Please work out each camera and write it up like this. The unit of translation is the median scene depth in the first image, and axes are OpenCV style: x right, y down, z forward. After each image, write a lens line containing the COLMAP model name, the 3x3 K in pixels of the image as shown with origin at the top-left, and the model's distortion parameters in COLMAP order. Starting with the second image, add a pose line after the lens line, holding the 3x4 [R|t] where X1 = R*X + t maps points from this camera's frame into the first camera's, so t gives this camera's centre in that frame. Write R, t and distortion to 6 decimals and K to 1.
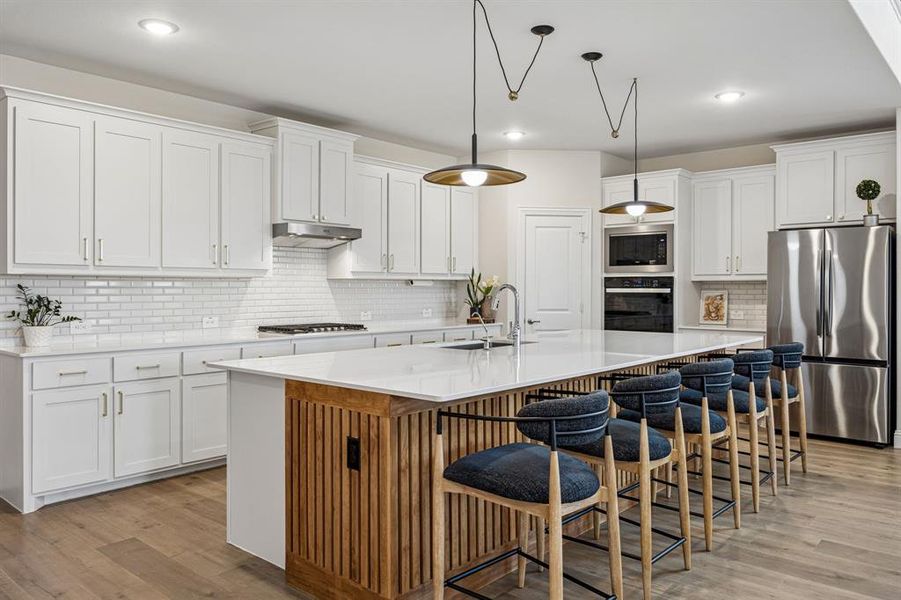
lens RADIAL K [[659.5, 0, 452.2], [0, 659.5, 294.3], [0, 0, 1]] dist [-0.022640, -0.003322]
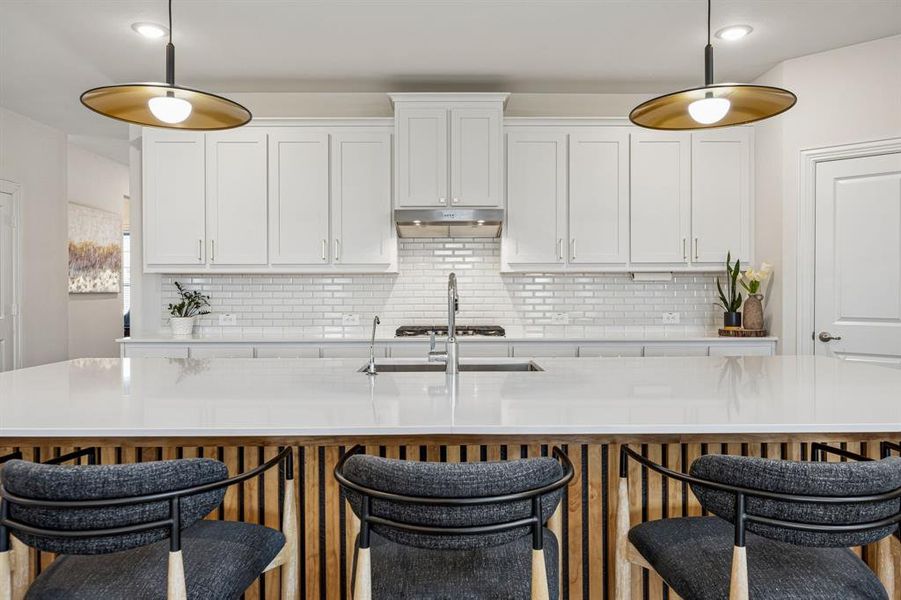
lens RADIAL K [[684.5, 0, 448.6], [0, 684.5, 298.6], [0, 0, 1]] dist [-0.000686, -0.004279]
pose [[0.666438, 0.011381, -0.745474, 0.459357], [-0.003258, 0.999918, 0.012353, -0.001471], [0.745554, -0.005804, 0.666420, 0.414492]]
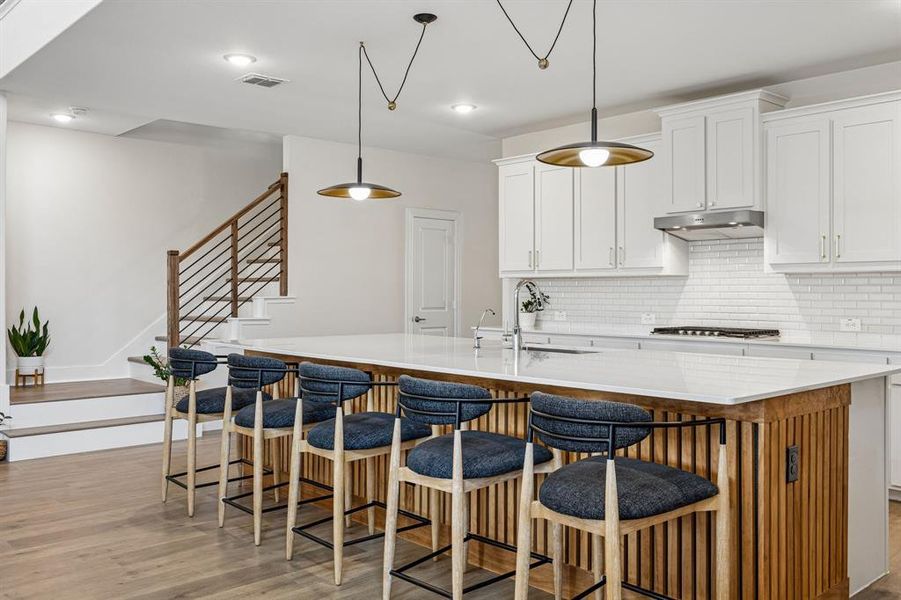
lens RADIAL K [[770.4, 0, 451.0], [0, 770.4, 298.6], [0, 0, 1]] dist [-0.040098, 0.004879]
pose [[-0.102447, 0.012579, -0.994659, 0.848084], [-0.005118, 0.999900, 0.013172, -0.004101], [0.994725, 0.006440, -0.102372, 0.773936]]
